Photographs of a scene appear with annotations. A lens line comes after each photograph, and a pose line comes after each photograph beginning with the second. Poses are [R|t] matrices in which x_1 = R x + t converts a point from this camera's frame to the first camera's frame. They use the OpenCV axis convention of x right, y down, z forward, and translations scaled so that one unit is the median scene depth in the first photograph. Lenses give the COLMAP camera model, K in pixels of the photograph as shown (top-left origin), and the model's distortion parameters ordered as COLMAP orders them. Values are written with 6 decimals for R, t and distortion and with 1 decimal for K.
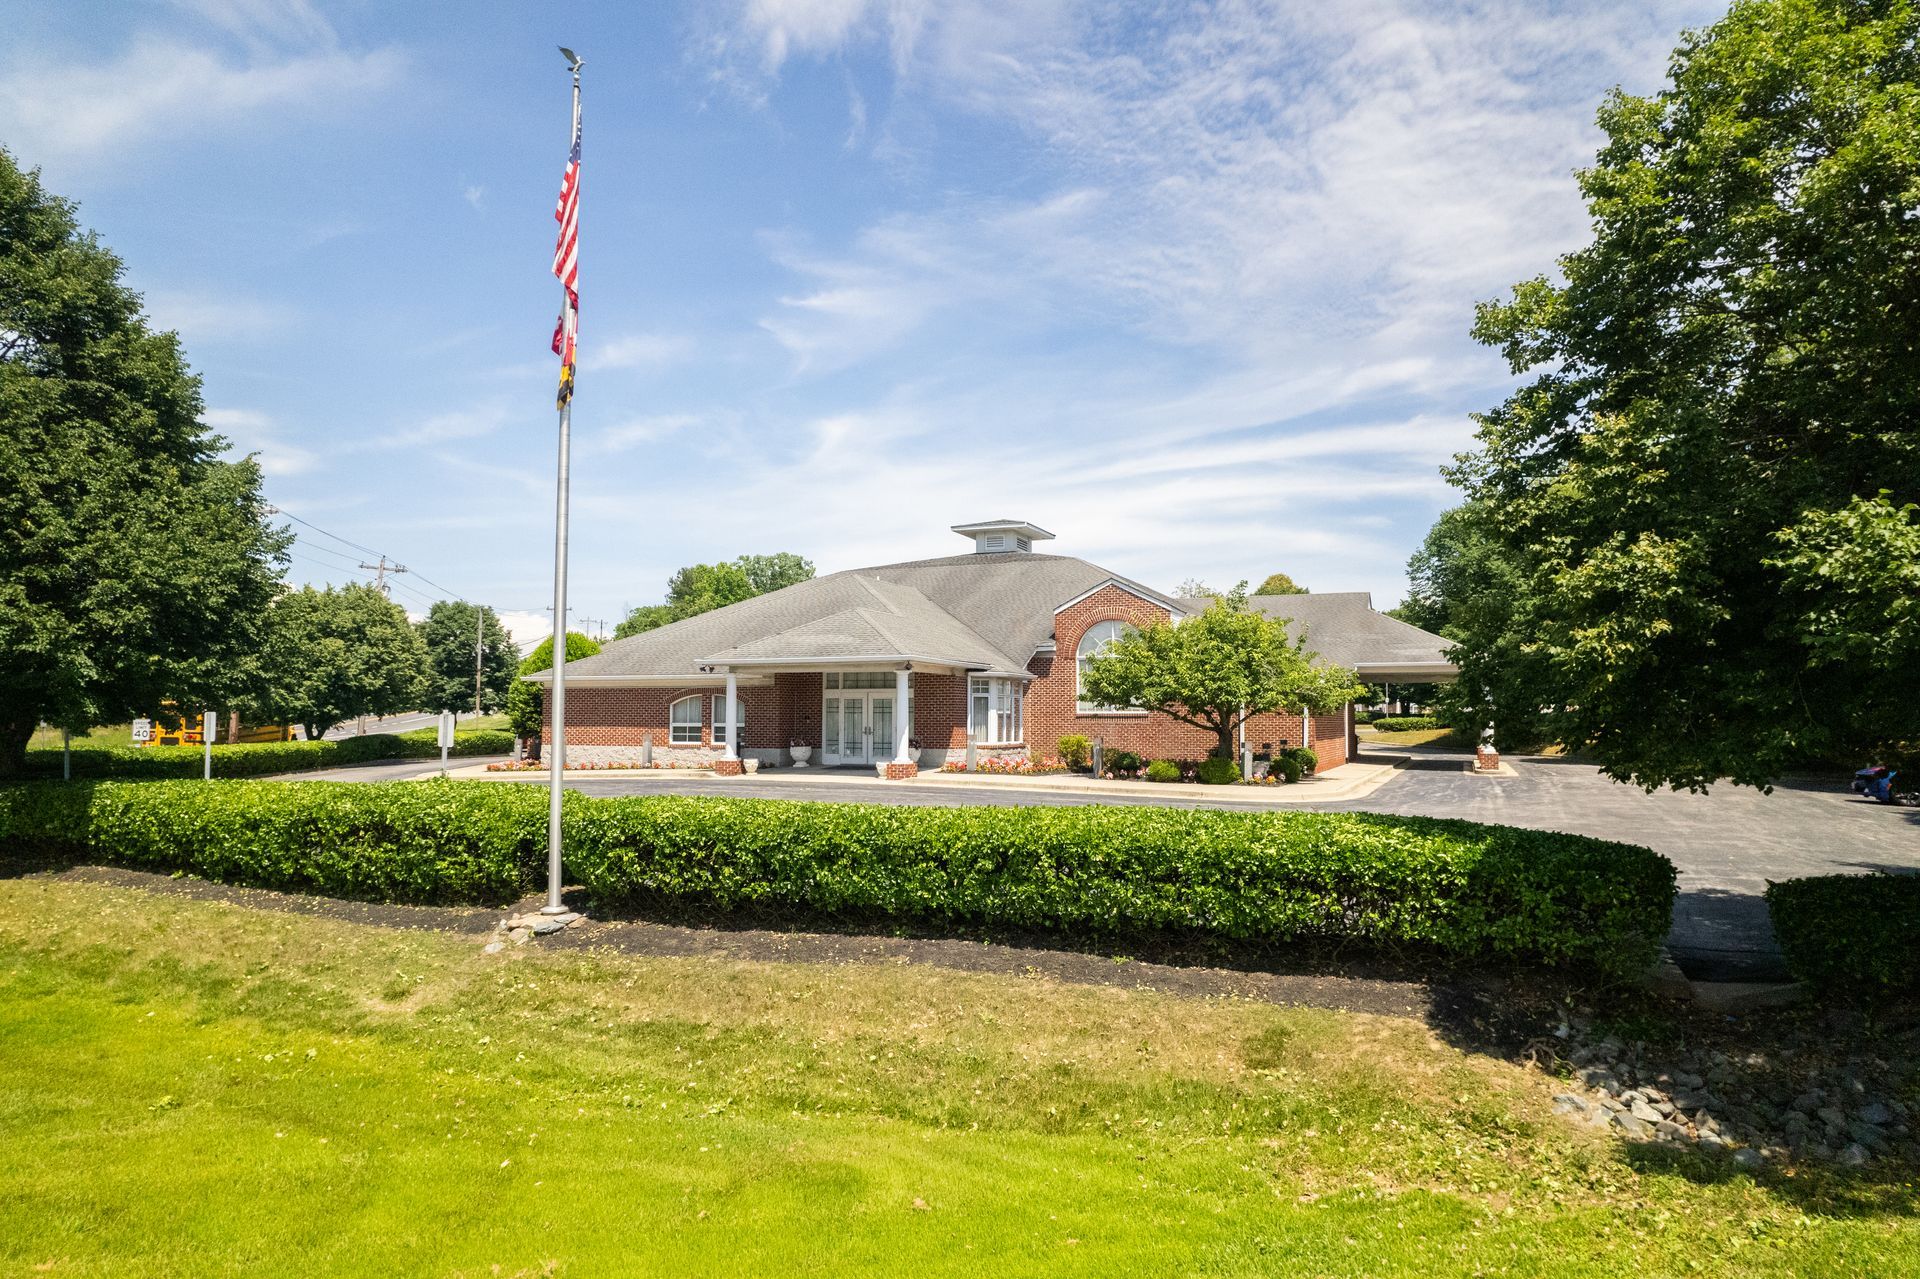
lens RADIAL K [[1209.9, 0, 965.1], [0, 1209.9, 799.1], [0, 0, 1]] dist [-0.047332, -0.002699]
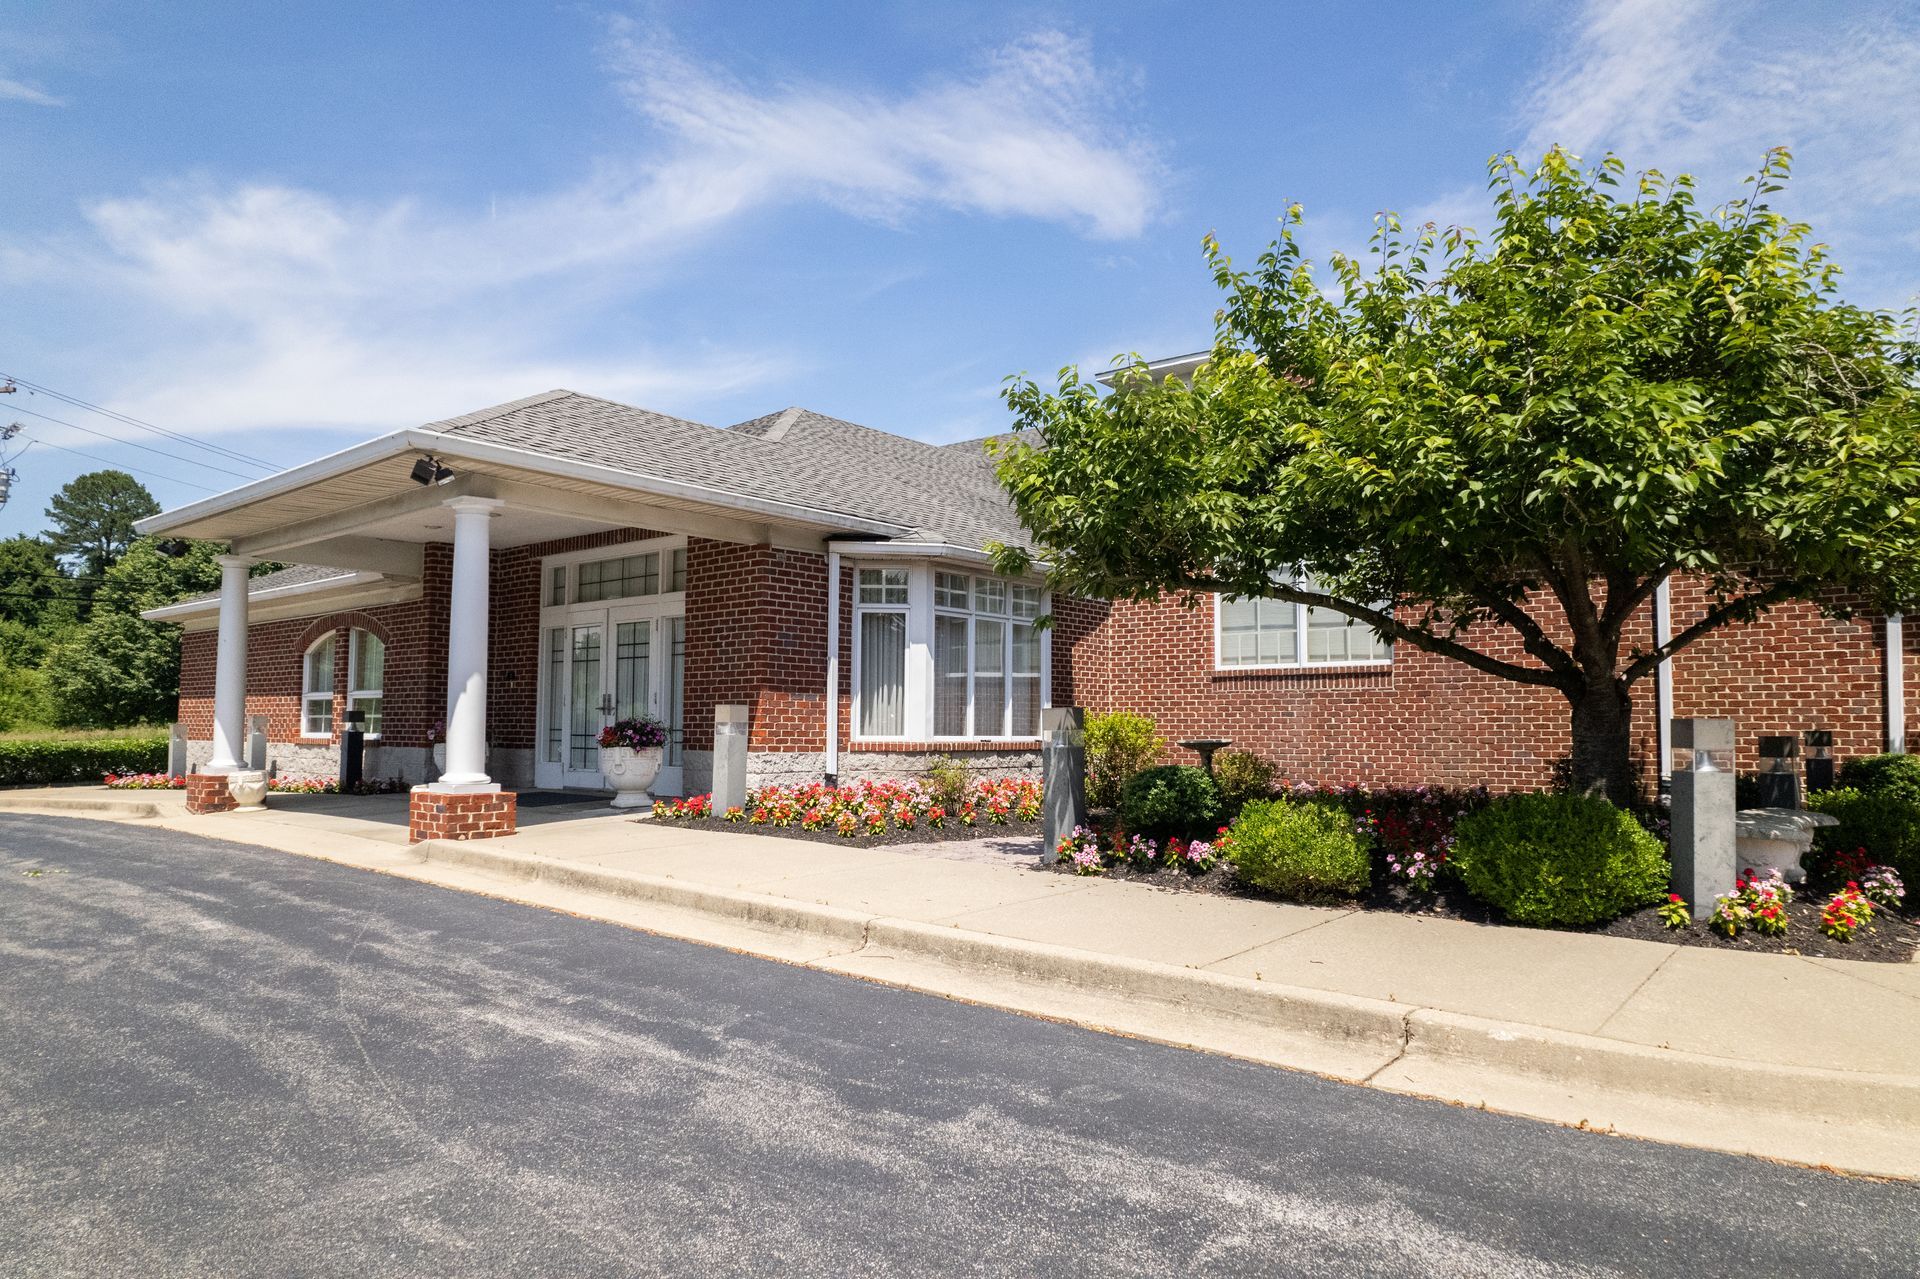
lens RADIAL K [[1224.6, 0, 960.0], [0, 1224.6, 639.5], [0, 0, 1]] dist [-0.075399, 0.068110]
pose [[0.955011, -0.020708, -0.295845, 0.029425], [-0.022431, 0.989658, -0.141682, -0.004768], [0.295719, 0.141944, 0.944670, 0.130920]]
